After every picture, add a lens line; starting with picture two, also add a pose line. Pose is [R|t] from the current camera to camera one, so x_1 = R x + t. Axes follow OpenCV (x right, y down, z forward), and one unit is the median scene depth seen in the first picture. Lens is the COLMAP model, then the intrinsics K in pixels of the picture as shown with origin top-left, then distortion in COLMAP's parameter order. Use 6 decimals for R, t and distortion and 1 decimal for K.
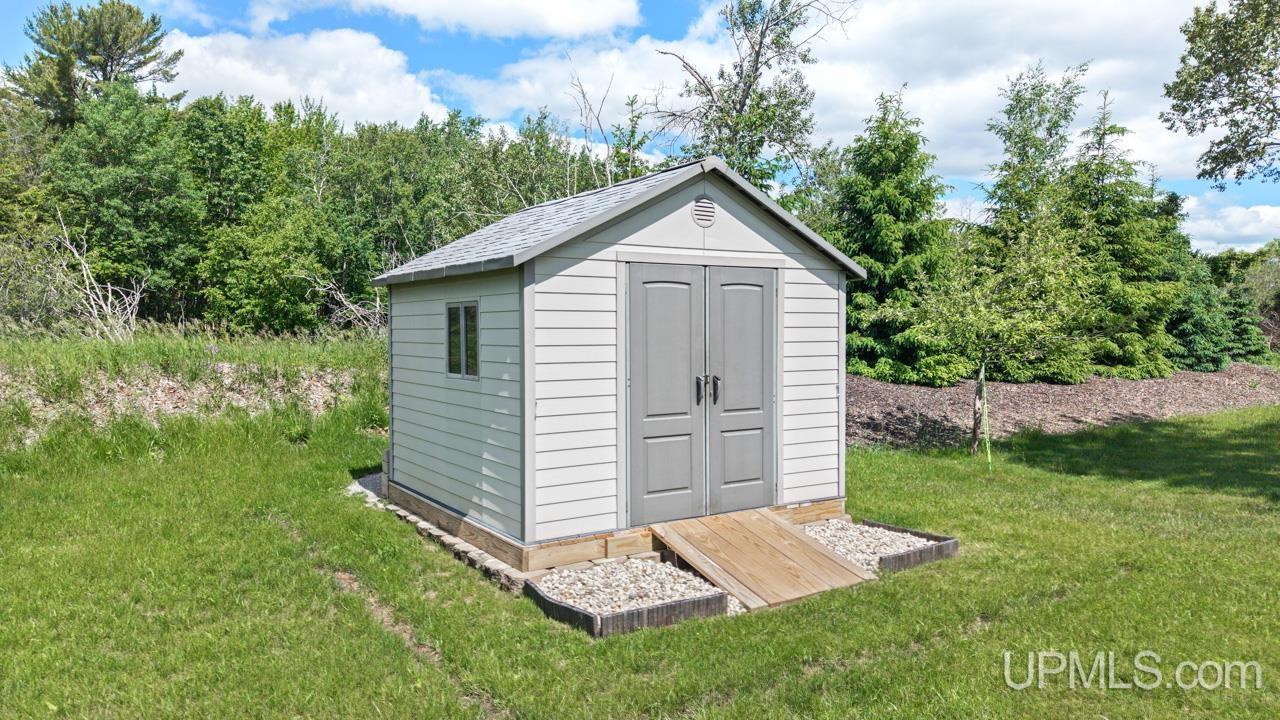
lens RADIAL K [[889.5, 0, 612.7], [0, 889.5, 360.6], [0, 0, 1]] dist [0.036269, -0.001982]
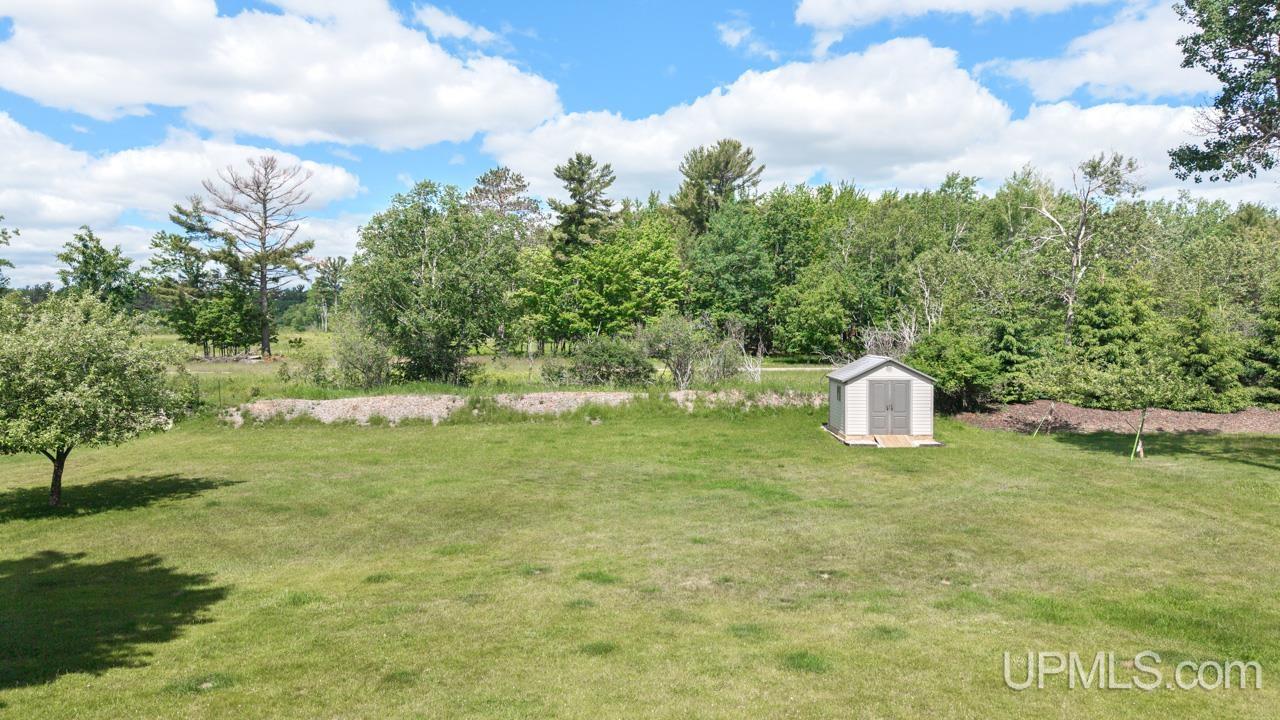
lens RADIAL K [[889.5, 0, 612.7], [0, 889.5, 360.6], [0, 0, 1]] dist [0.036269, -0.001982]
pose [[0.827633, 0.021500, -0.560858, 0.202470], [-0.016820, 0.999767, 0.013504, -0.033450], [0.561018, -0.001742, 0.827802, -0.481794]]
